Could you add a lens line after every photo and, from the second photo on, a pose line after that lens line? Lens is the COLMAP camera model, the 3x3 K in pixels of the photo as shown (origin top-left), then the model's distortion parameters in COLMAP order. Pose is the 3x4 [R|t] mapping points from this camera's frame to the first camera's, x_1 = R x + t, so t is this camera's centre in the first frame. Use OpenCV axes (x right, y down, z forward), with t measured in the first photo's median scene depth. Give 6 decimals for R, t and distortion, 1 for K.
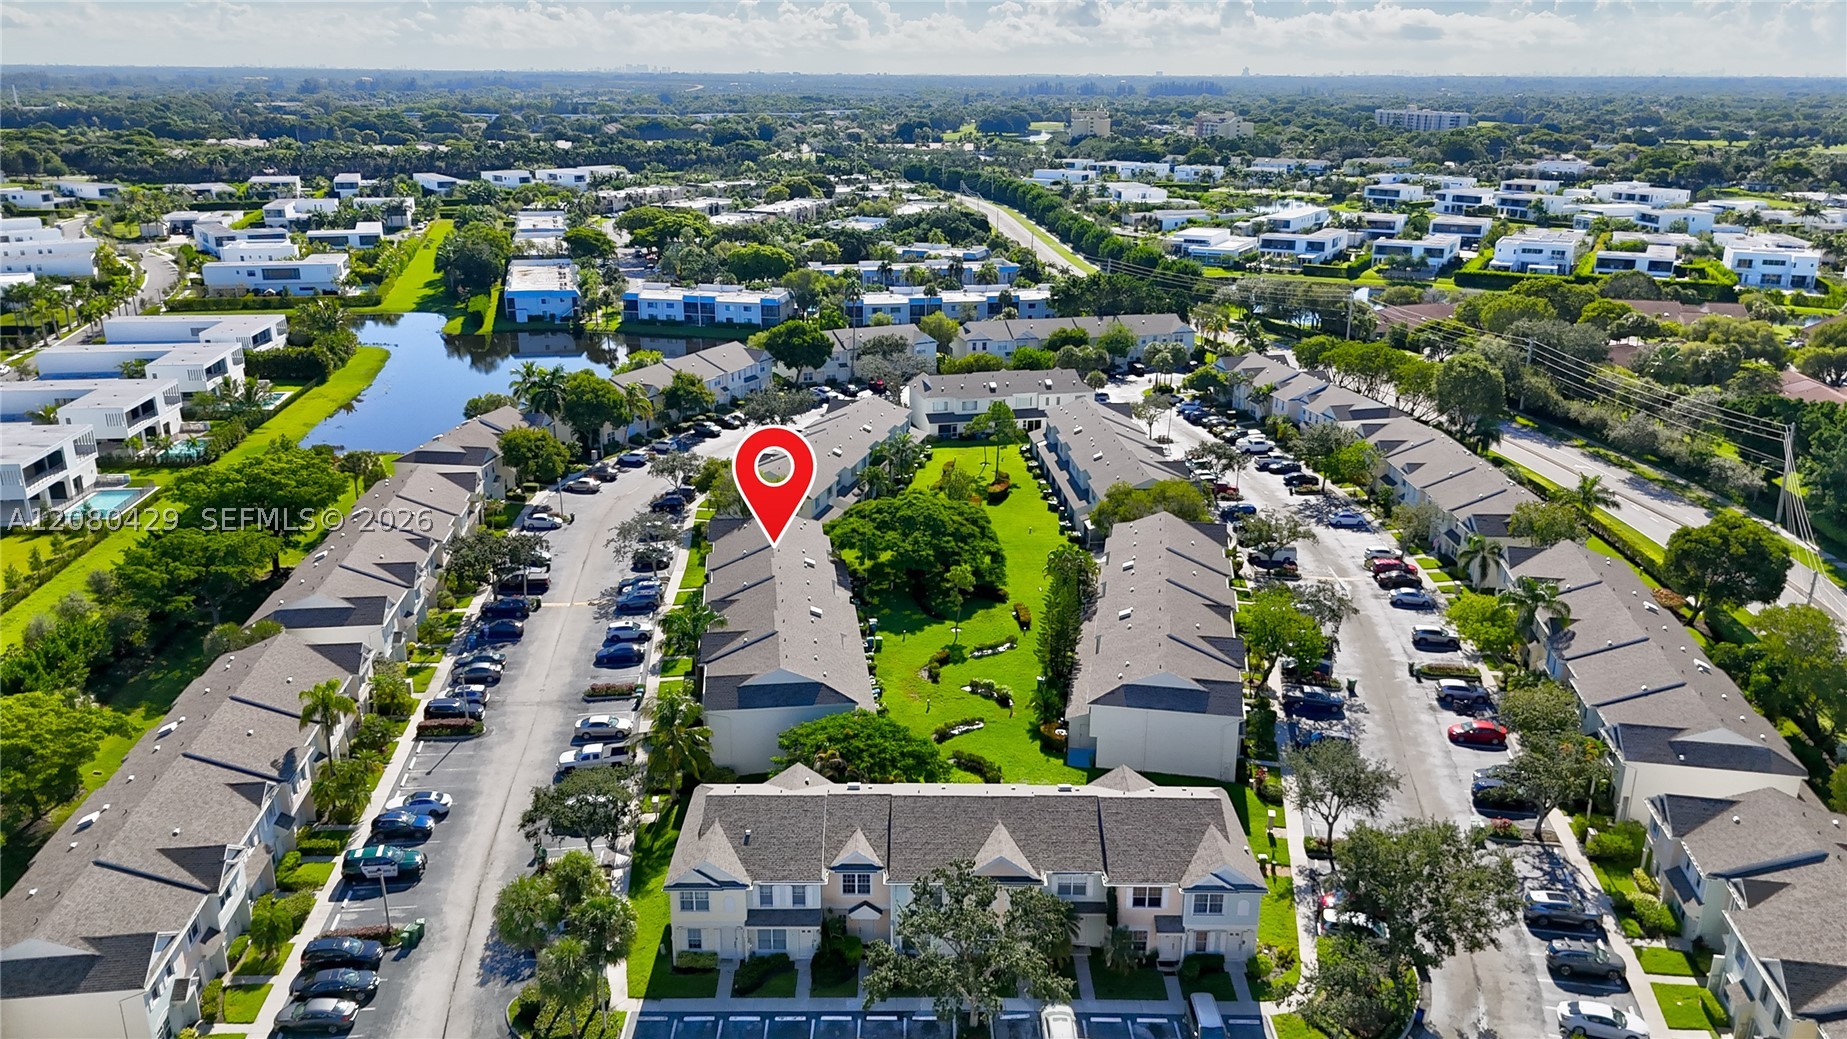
lens RADIAL K [[1363.9, 0, 916.4], [0, 1363.9, 525.6], [0, 0, 1]] dist [0.066402, -0.070265]
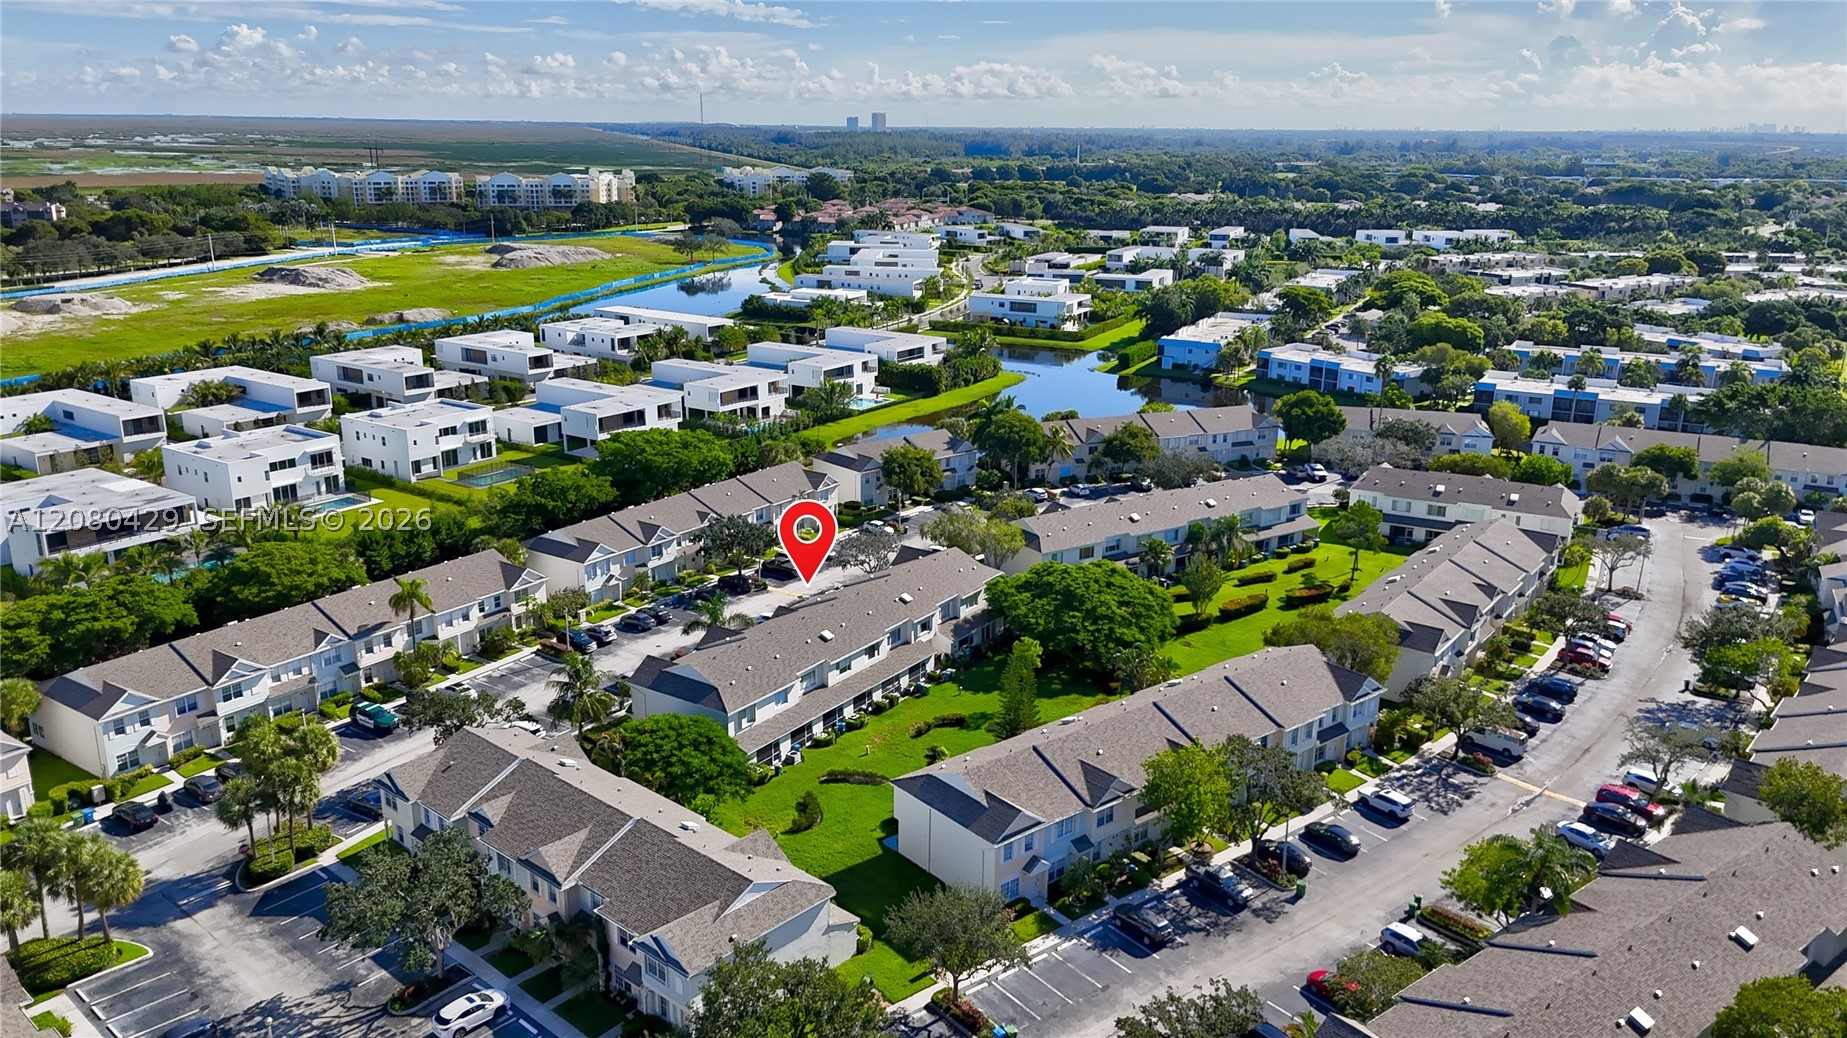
lens RADIAL K [[1363.9, 0, 916.8], [0, 1363.9, 528.0], [0, 0, 1]] dist [0.066402, -0.070265]
pose [[0.745917, 0.188475, -0.638815, 0.259712], [-0.213389, 0.976195, 0.038850, -0.030005], [0.630930, 0.107337, 0.768379, 0.095252]]
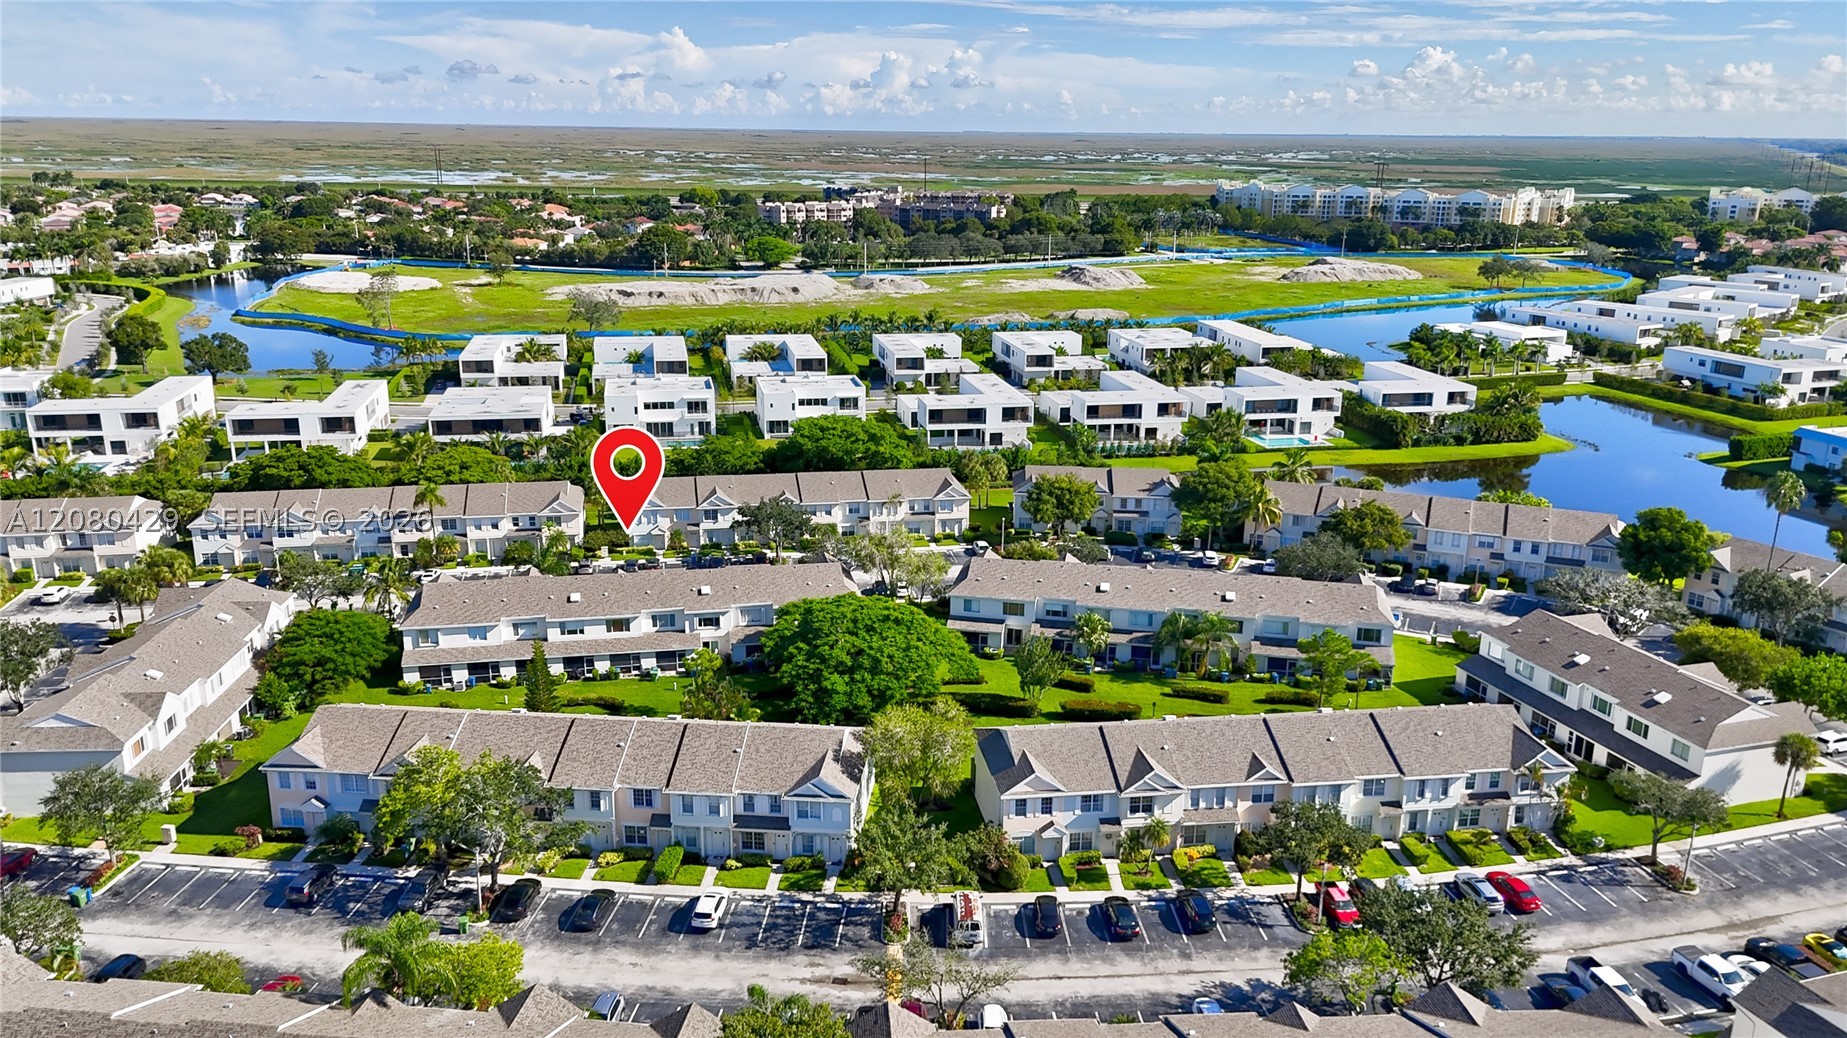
lens RADIAL K [[1363.9, 0, 912.3], [0, 1363.9, 522.5], [0, 0, 1]] dist [0.066402, -0.070265]
pose [[0.064190, 0.269221, -0.960937, 0.417424], [-0.323595, 0.916508, 0.235158, -0.144331], [0.944016, 0.295860, 0.145949, 0.447293]]
